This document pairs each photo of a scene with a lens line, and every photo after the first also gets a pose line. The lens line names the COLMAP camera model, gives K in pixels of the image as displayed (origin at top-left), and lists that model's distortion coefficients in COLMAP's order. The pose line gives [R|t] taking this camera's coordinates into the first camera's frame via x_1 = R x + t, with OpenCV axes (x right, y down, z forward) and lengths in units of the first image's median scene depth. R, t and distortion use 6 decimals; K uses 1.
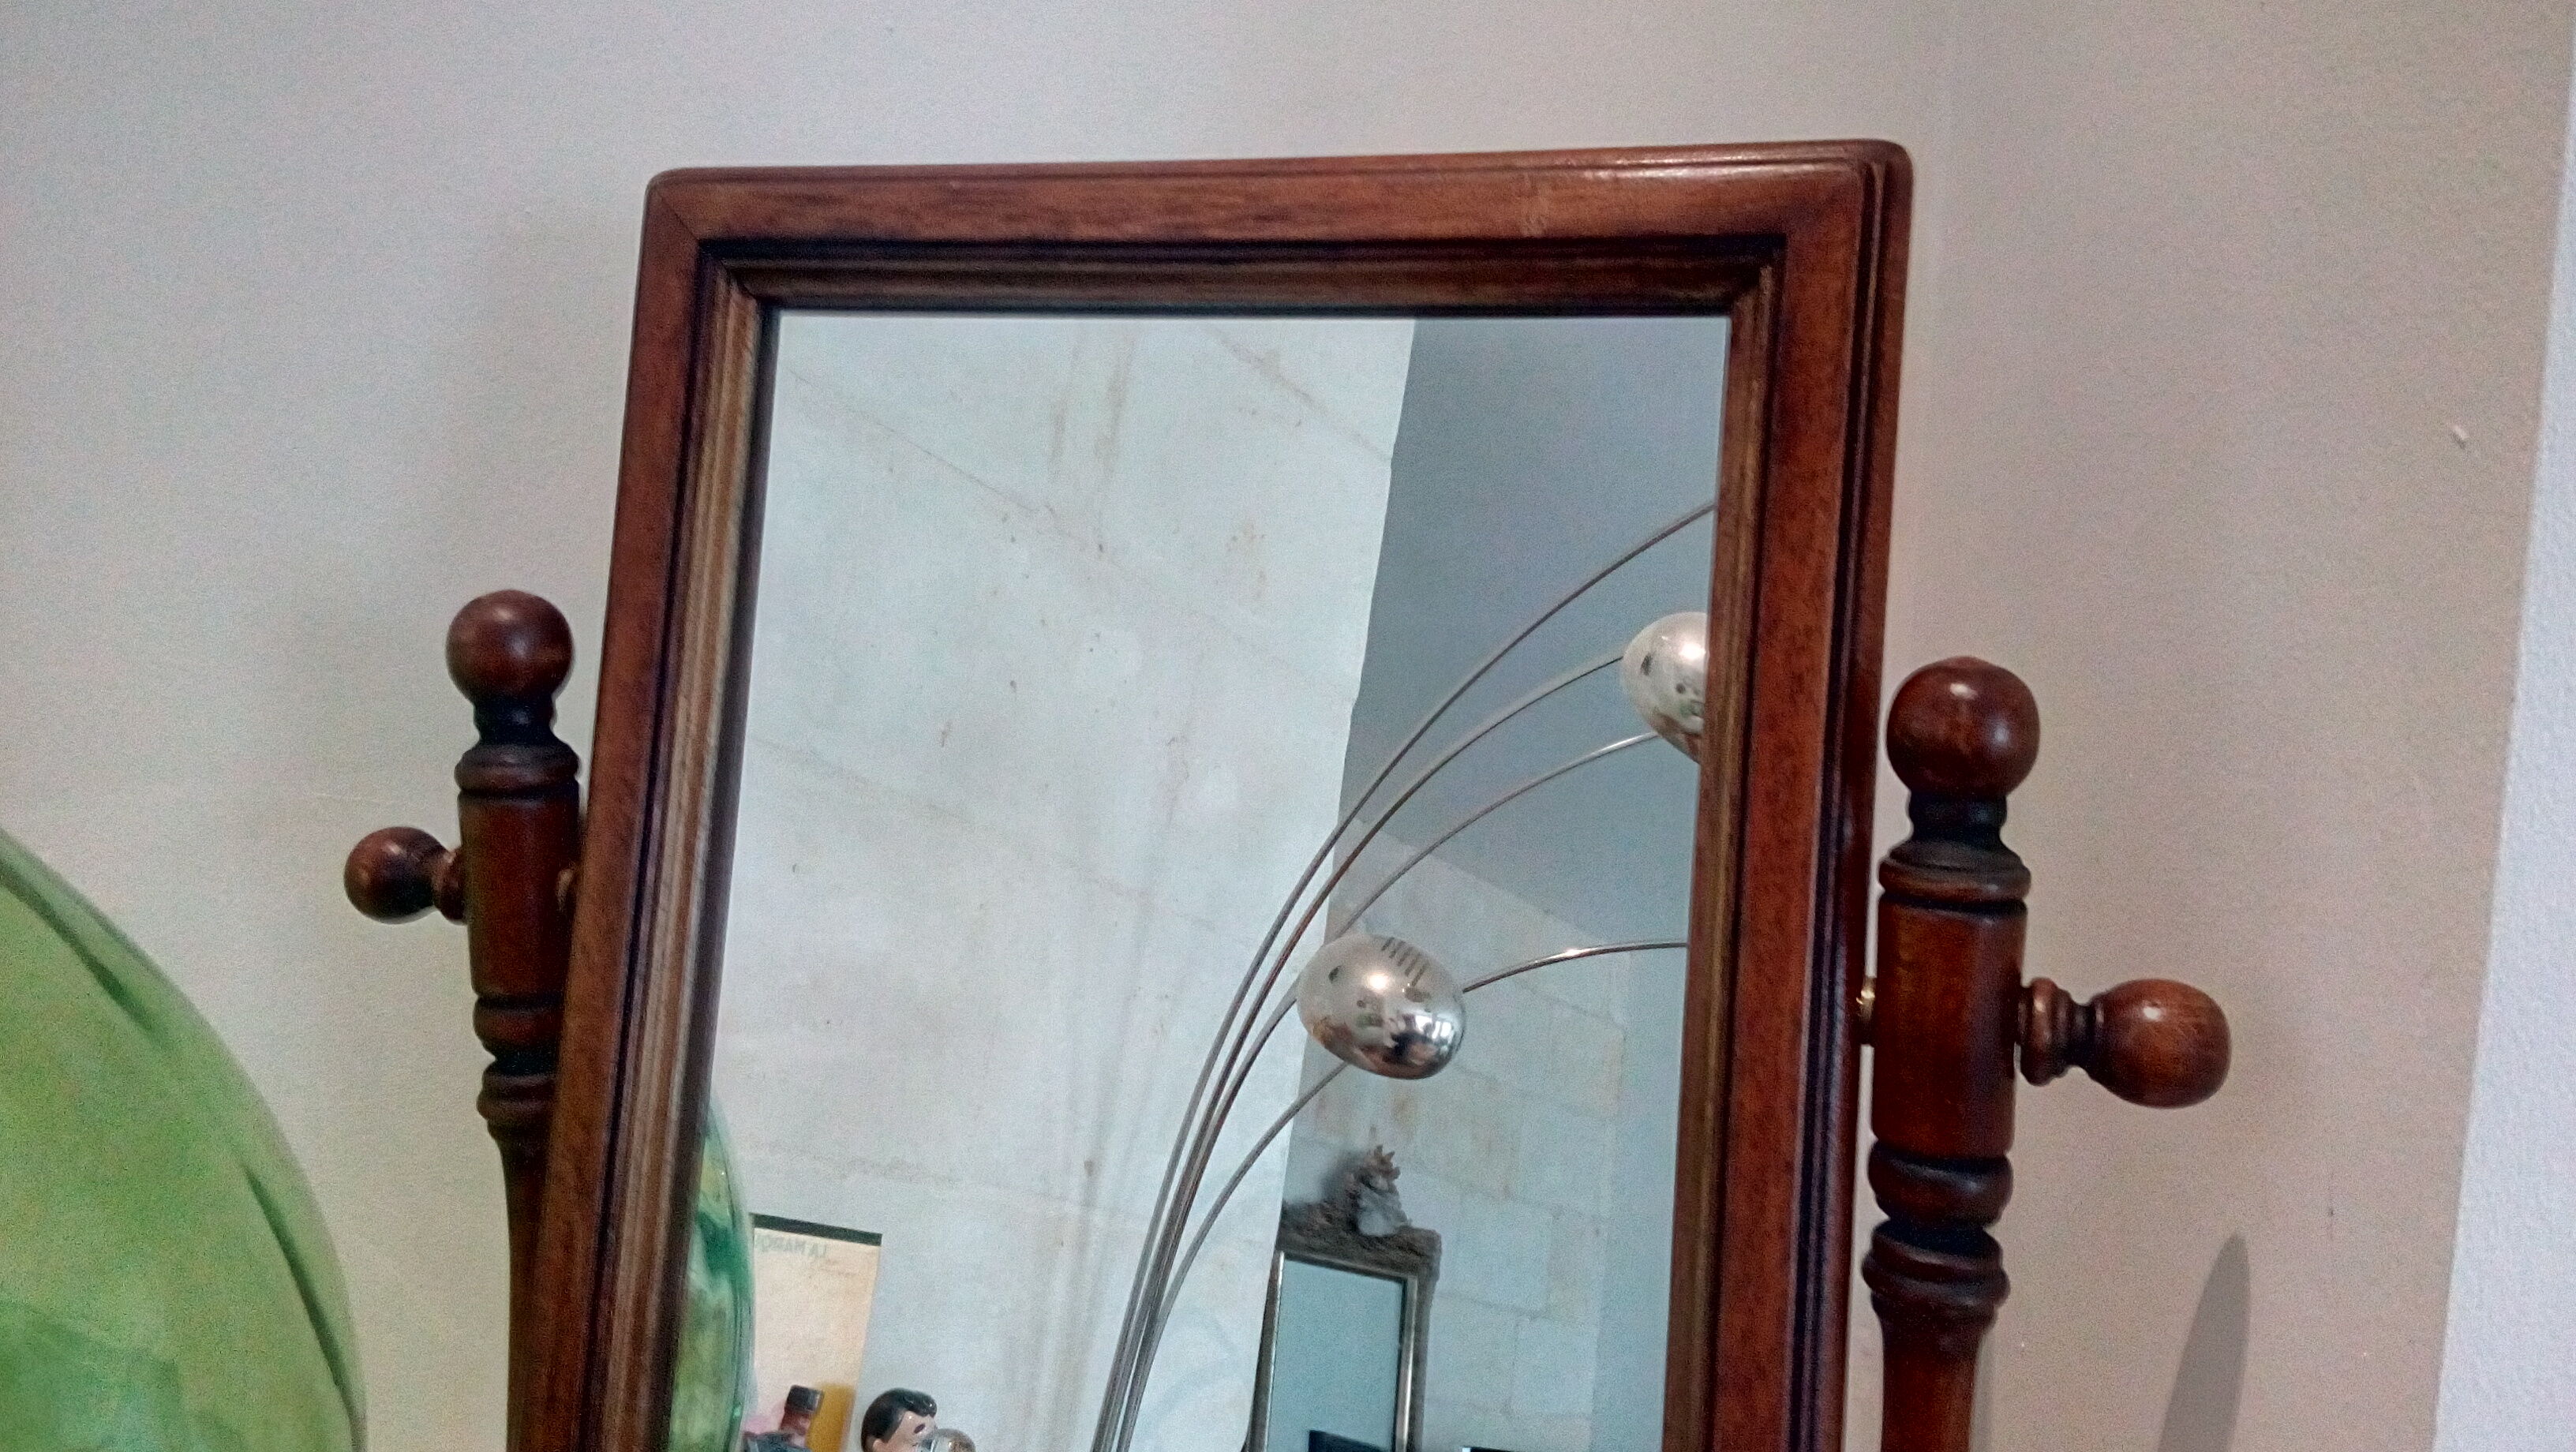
lens RADIAL K [[2174.1, 0, 1346.2], [0, 2174.1, 724.3], [0, 0, 1]] dist [0.084160, -0.119991]
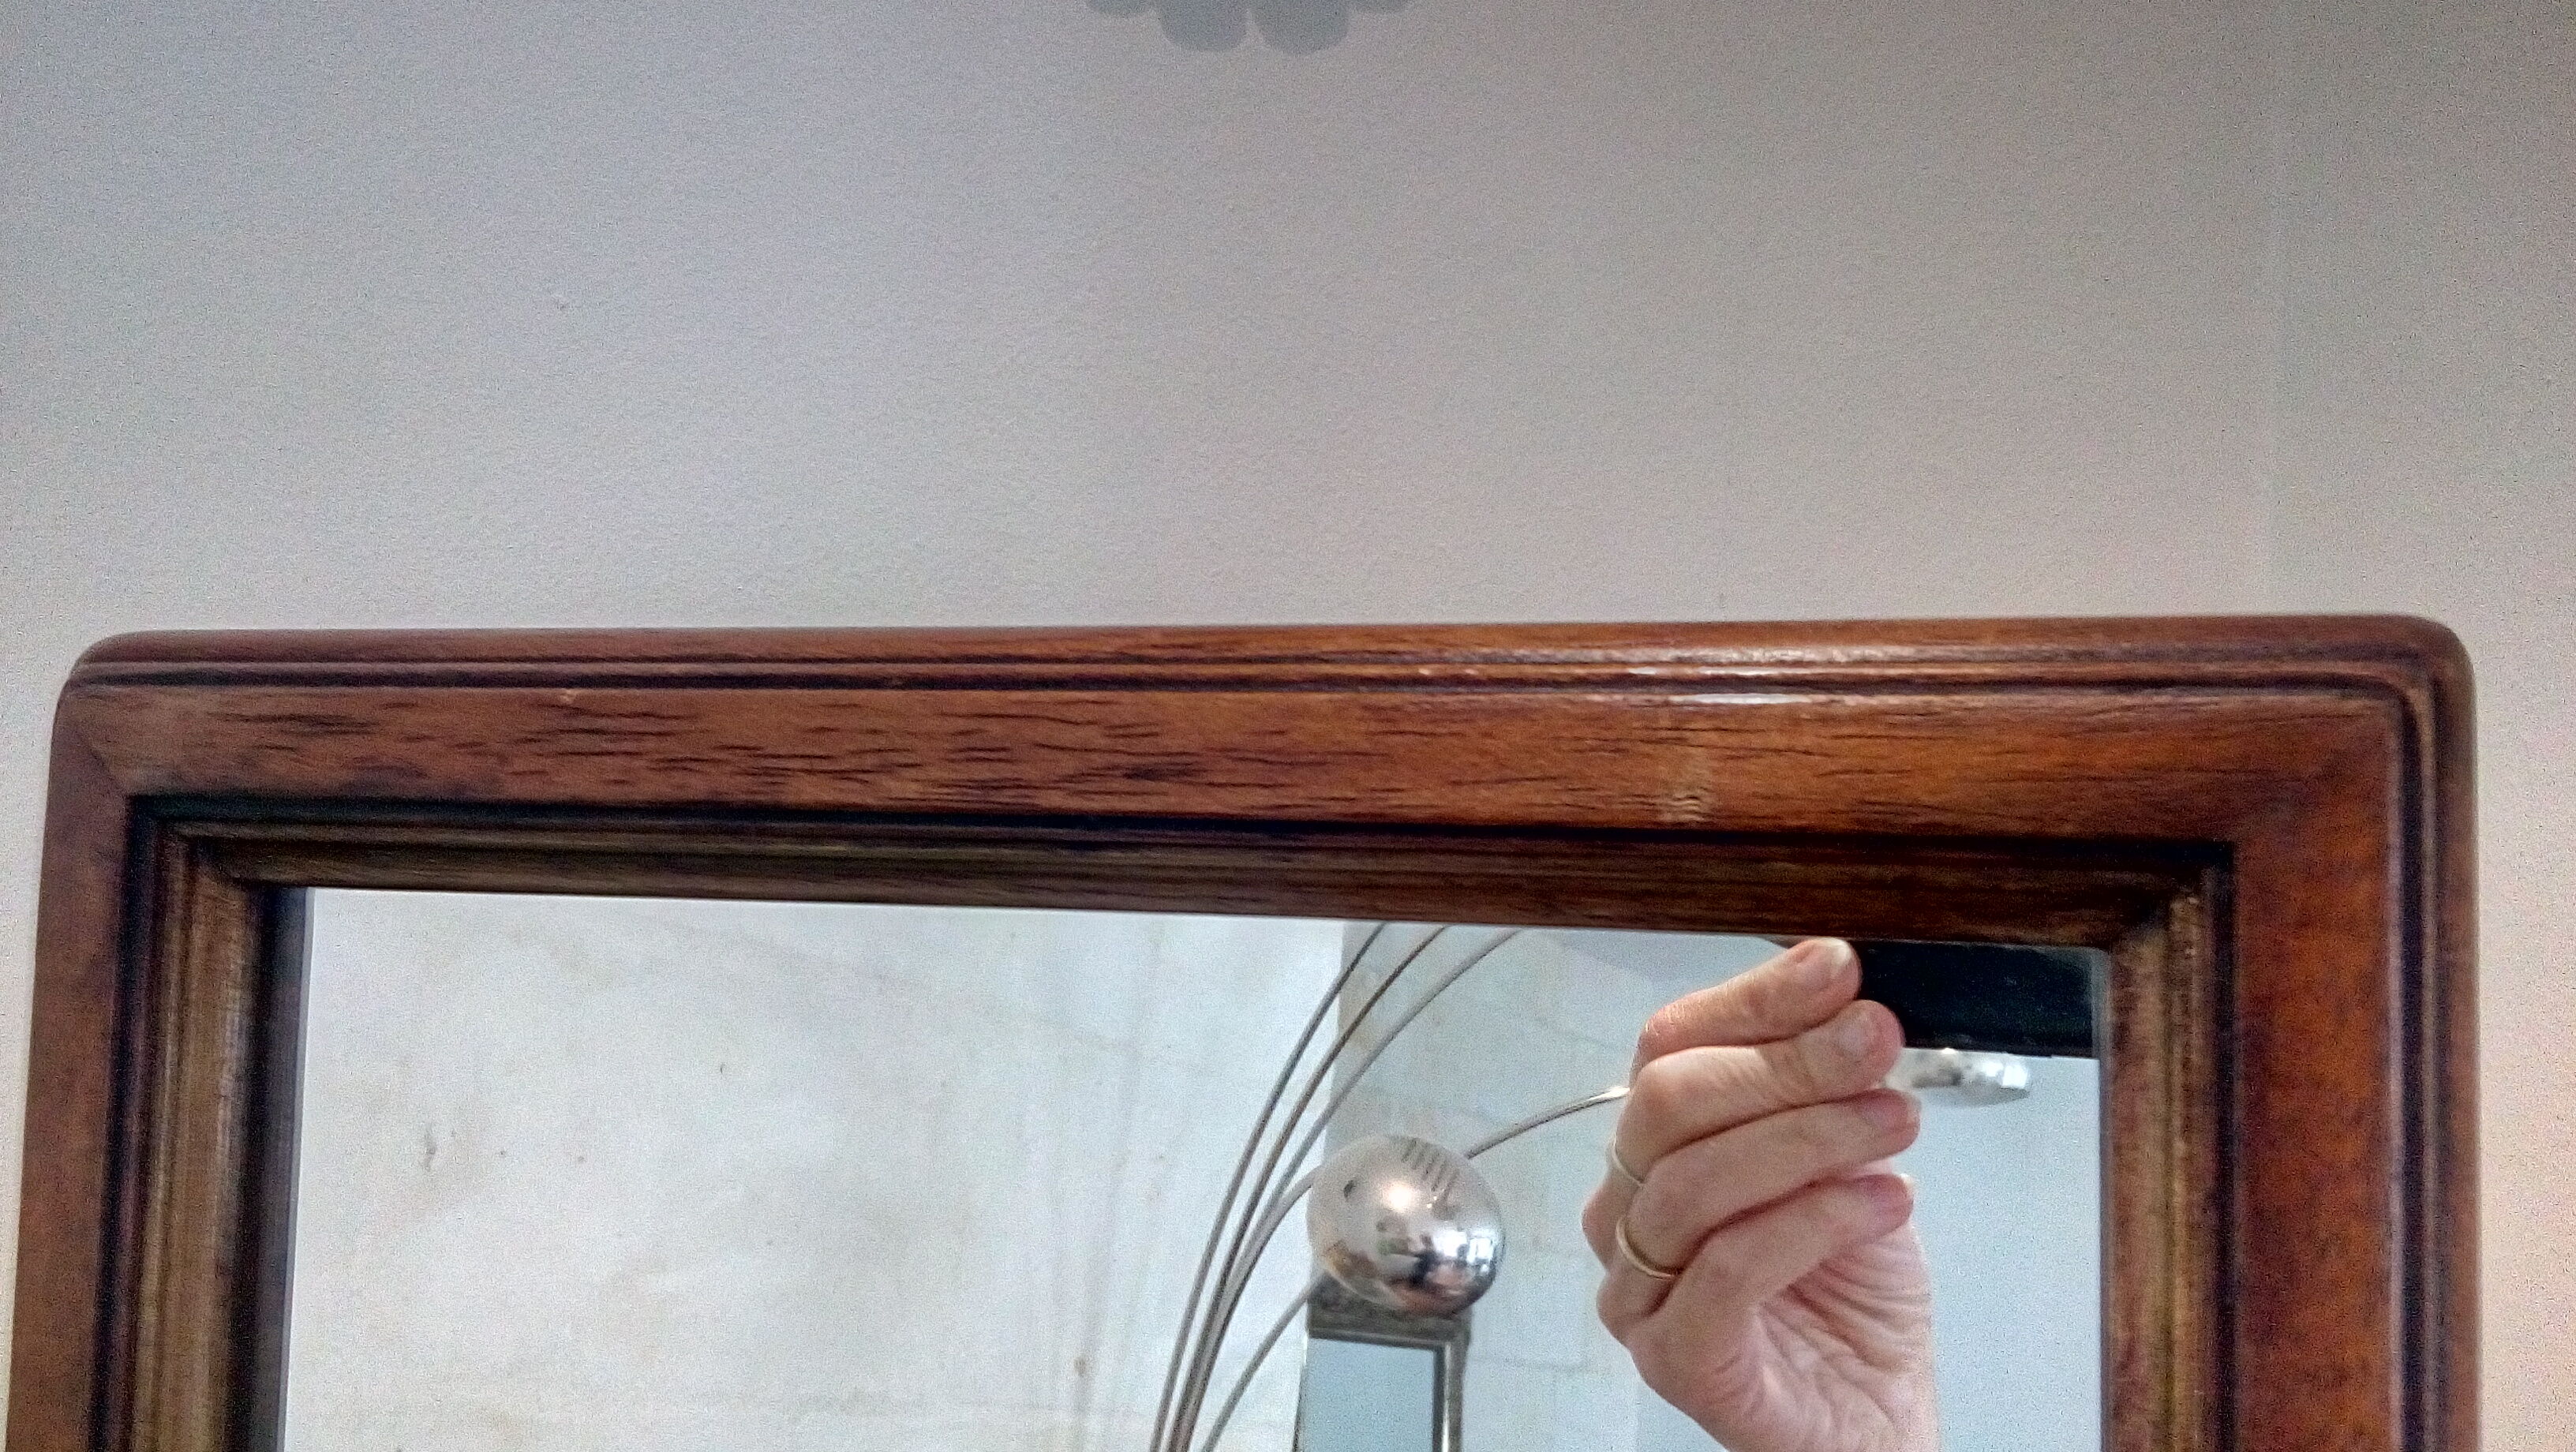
lens RADIAL K [[2174.1, 0, 1334.5], [0, 2174.1, 670.0], [0, 0, 1]] dist [0.084160, -0.119991]
pose [[0.998644, -0.051917, -0.003791, 0.009360], [0.051838, 0.998484, -0.018523, -0.229631], [0.004747, 0.018301, 0.999821, 0.457826]]
